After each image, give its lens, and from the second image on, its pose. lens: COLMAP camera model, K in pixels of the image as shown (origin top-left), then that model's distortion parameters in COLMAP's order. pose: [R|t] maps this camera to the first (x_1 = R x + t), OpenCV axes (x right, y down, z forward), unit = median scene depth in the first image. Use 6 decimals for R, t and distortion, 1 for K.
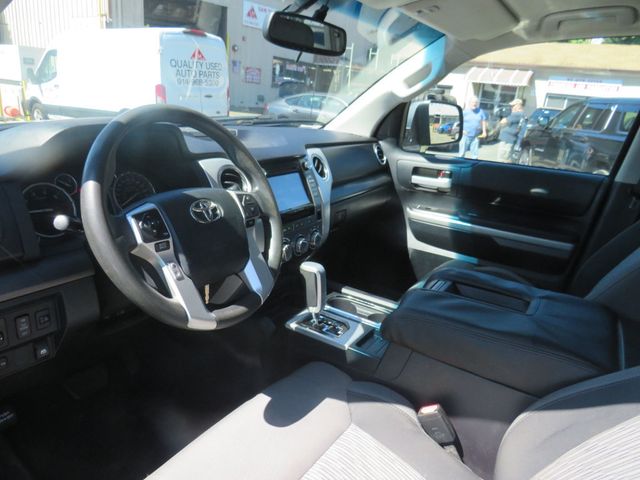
lens RADIAL K [[458.0, 0, 320.2], [0, 458.0, 238.4], [0, 0, 1]] dist [-0.050203, 0.035789]
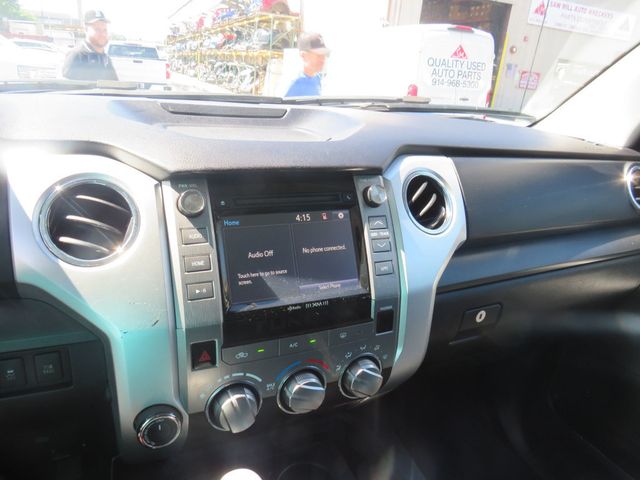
lens RADIAL K [[458.0, 0, 319.9], [0, 458.0, 248.1], [0, 0, 1]] dist [-0.050203, 0.035789]
pose [[0.845959, 0.183520, -0.500673, 0.019845], [-0.181103, 0.981984, 0.053943, -0.017880], [0.501552, 0.045040, 0.863954, 0.089103]]
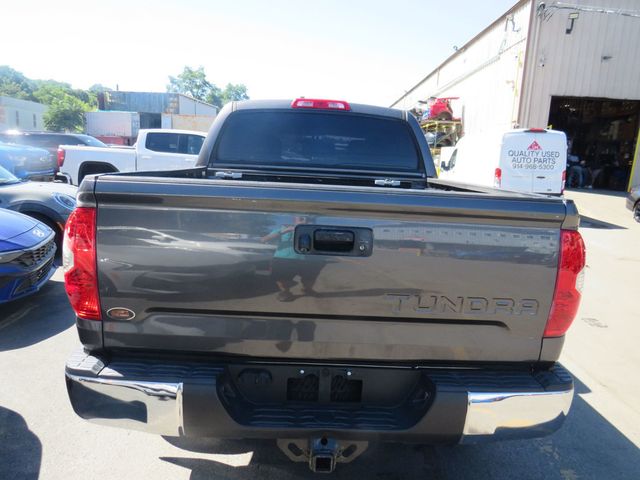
lens RADIAL K [[458.0, 0, 314.6], [0, 458.0, 241.8], [0, 0, 1]] dist [-0.050203, 0.035789]
pose [[0.559635, 0.097382, -0.822997, 0.475715], [-0.255886, 0.964853, -0.059834, 0.102837], [0.788245, 0.244079, 0.564885, -0.175083]]
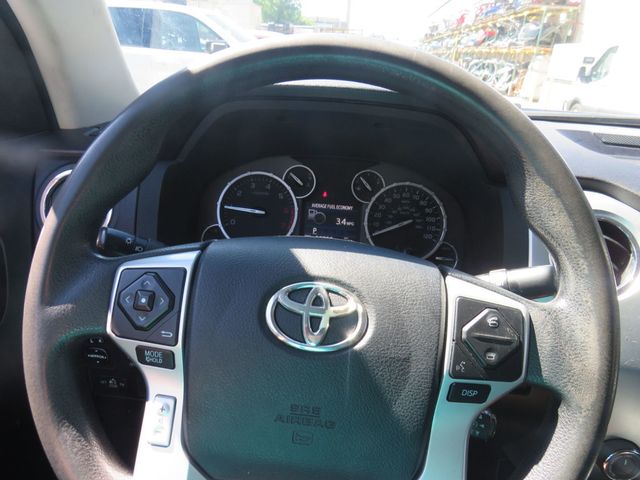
lens RADIAL K [[458.0, 0, 316.2], [0, 458.0, 249.9], [0, 0, 1]] dist [-0.050203, 0.035789]
pose [[0.478100, 0.301342, -0.824993, 0.003271], [-0.287456, 0.941255, 0.177222, -0.014428], [0.829933, 0.152420, 0.536636, 0.064807]]
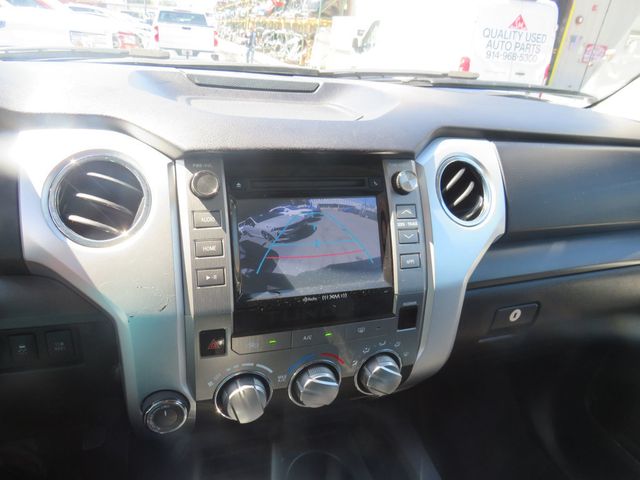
lens RADIAL K [[458.0, 0, 316.8], [0, 458.0, 249.8], [0, 0, 1]] dist [-0.050203, 0.035789]
pose [[0.785337, 0.258253, -0.562629, 0.019467], [-0.222669, 0.965845, 0.132523, -0.019677], [0.577637, 0.021205, 0.816018, 0.093057]]
